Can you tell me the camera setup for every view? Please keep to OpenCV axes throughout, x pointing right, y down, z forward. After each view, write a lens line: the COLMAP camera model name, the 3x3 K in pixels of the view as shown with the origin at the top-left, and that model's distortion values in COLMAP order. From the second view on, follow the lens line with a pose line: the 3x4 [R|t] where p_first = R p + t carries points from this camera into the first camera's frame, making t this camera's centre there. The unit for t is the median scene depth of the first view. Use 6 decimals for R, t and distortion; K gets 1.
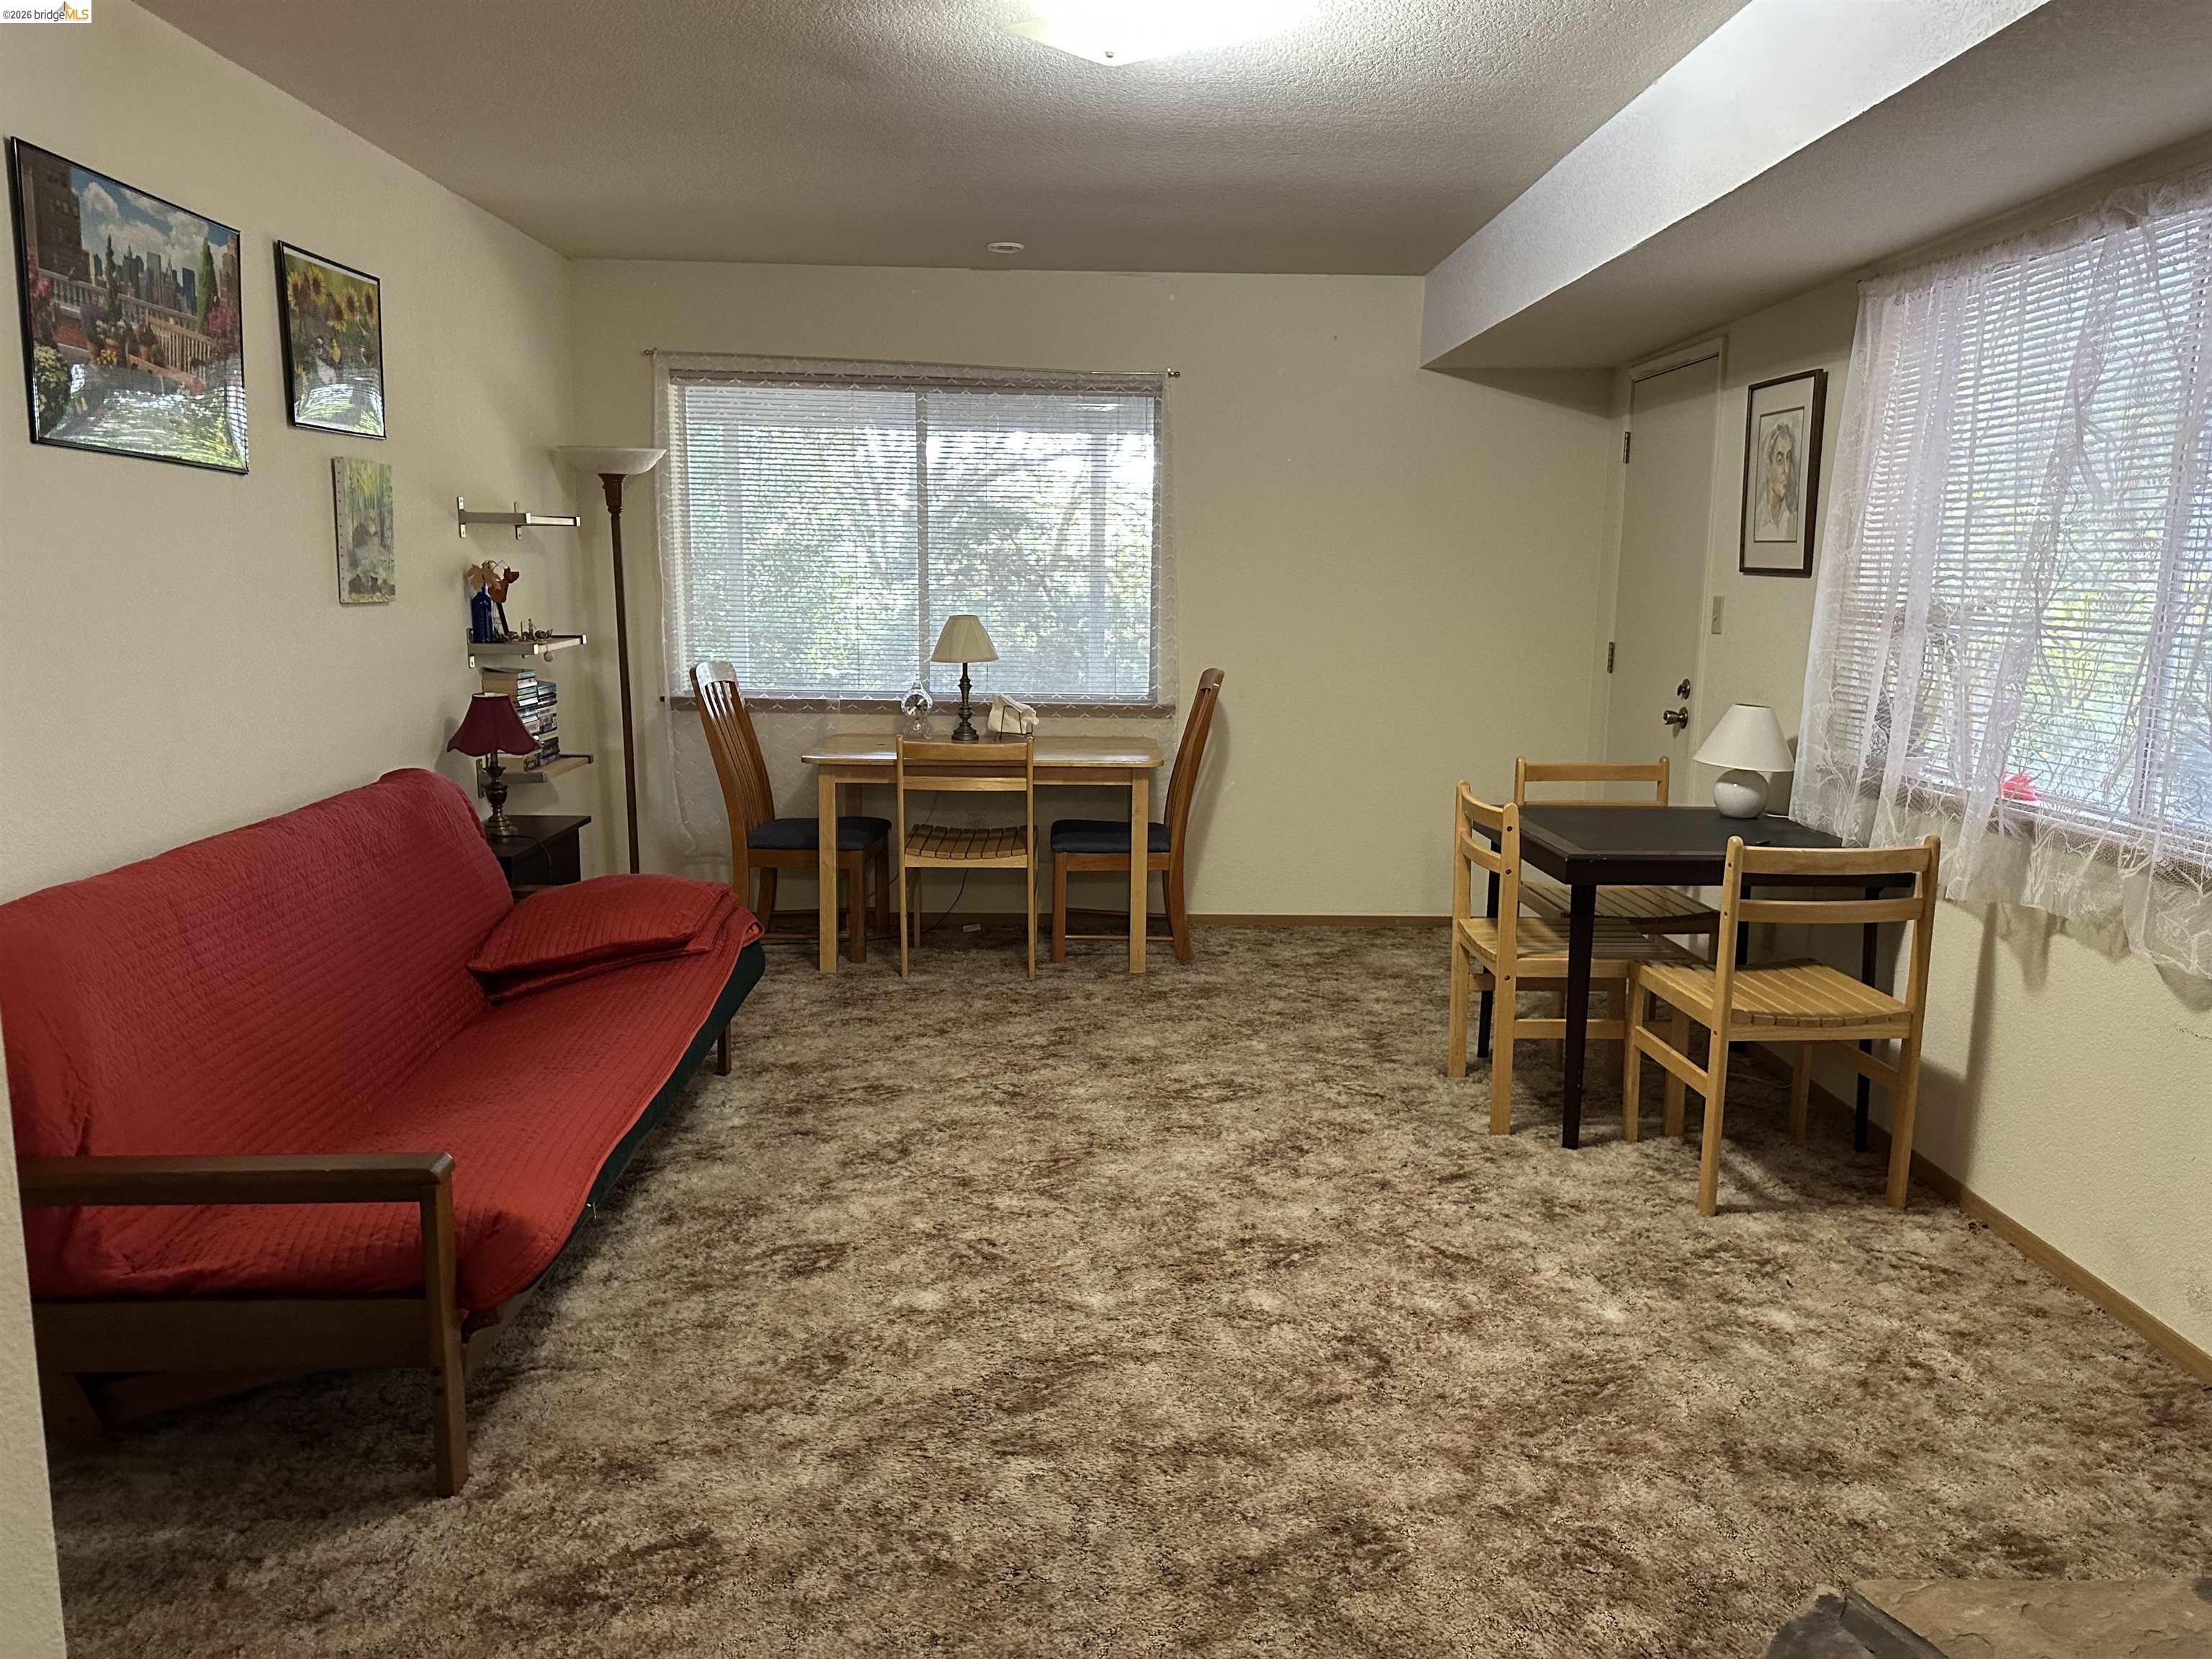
lens RADIAL K [[1575.3, 0, 1105.6], [0, 1575.3, 833.1], [0, 0, 1]] dist [0.215061, -0.404020]
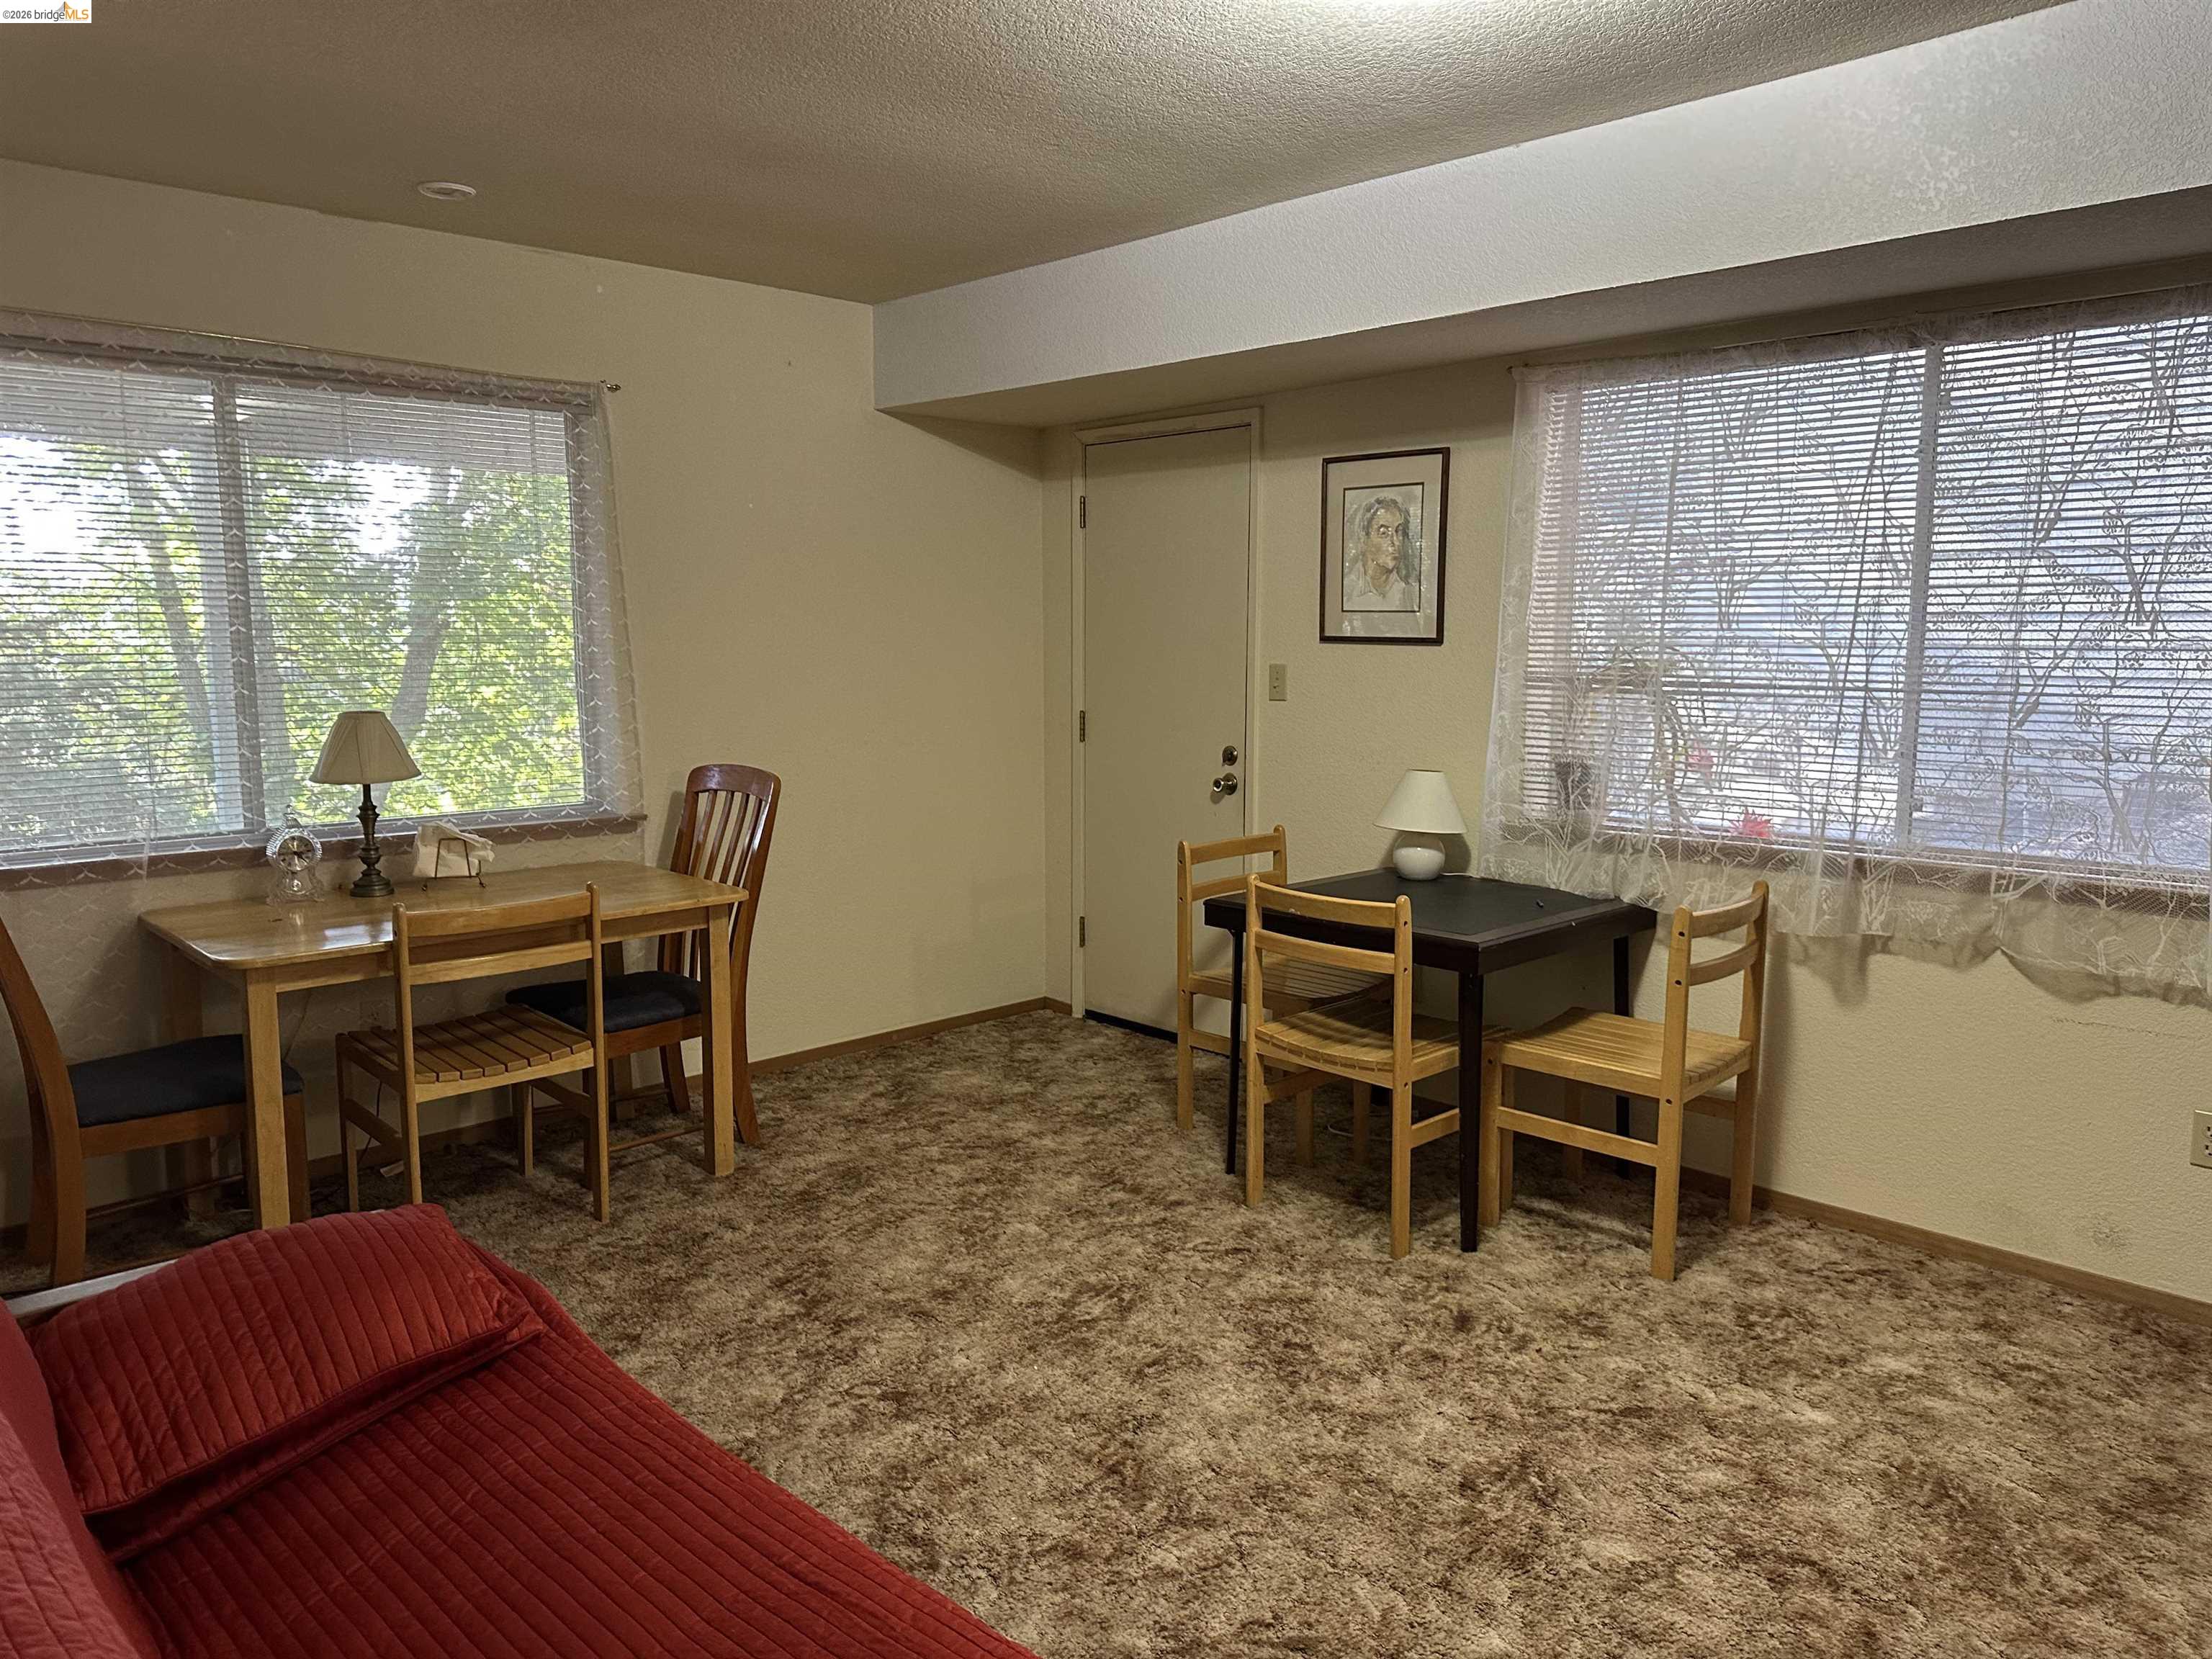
lens RADIAL K [[1593.3, 0, 1102.3], [0, 1593.3, 814.1], [0, 0, 1]] dist [0.117686, -0.194056]
pose [[0.734000, -0.097401, 0.672129, -0.476696], [0.119459, 0.992749, 0.013407, -0.096695], [-0.668561, 0.070451, 0.740313, 0.415238]]
